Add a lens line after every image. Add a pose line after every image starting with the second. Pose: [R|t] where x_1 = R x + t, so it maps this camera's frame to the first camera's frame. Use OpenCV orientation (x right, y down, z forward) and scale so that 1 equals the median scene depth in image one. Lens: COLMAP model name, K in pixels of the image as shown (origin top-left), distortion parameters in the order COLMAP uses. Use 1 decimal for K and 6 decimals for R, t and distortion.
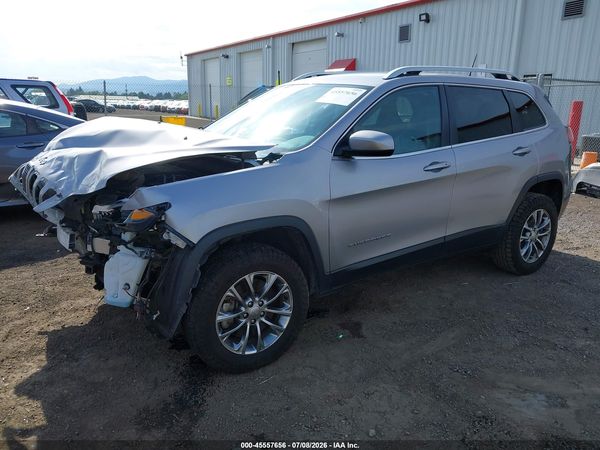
lens RADIAL K [[483.4, 0, 300.0], [0, 483.4, 225.0], [0, 0, 1]] dist [0.008070, -0.010202]
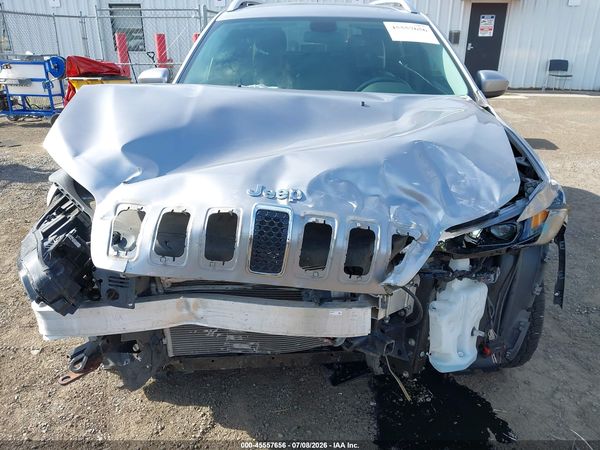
lens RADIAL K [[465.8, 0, 300.0], [0, 465.8, 225.0], [0, 0, 1]] dist [-0.011345, -0.005006]
pose [[0.554177, -0.321108, 0.767970, -0.863316], [0.205121, 0.946828, 0.247875, -0.206440], [-0.806730, 0.020160, 0.590576, 0.738407]]
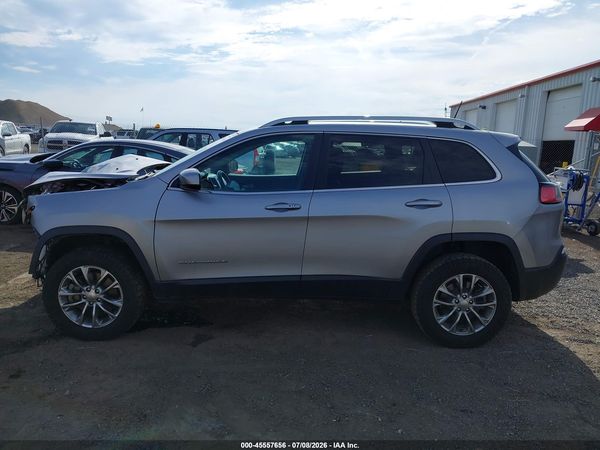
lens RADIAL K [[483.4, 0, 300.0], [0, 483.4, 225.0], [0, 0, 1]] dist [0.008070, -0.010202]
pose [[0.824901, 0.106260, -0.555200, 1.017622], [-0.160955, 0.985669, -0.050495, -0.037801], [0.541878, 0.131016, 0.830182, 0.153075]]
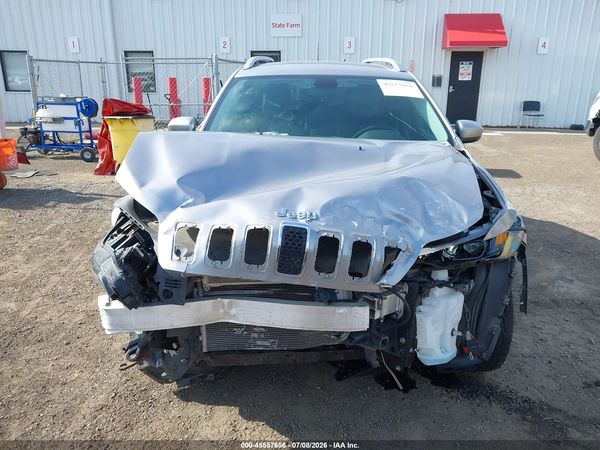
lens RADIAL K [[483.4, 0, 300.0], [0, 483.4, 225.0], [0, 0, 1]] dist [0.008070, -0.010202]
pose [[0.542629, -0.247859, 0.802571, -1.022141], [0.199725, 0.966142, 0.163338, -0.216685], [-0.815882, 0.071661, 0.573760, 0.662764]]
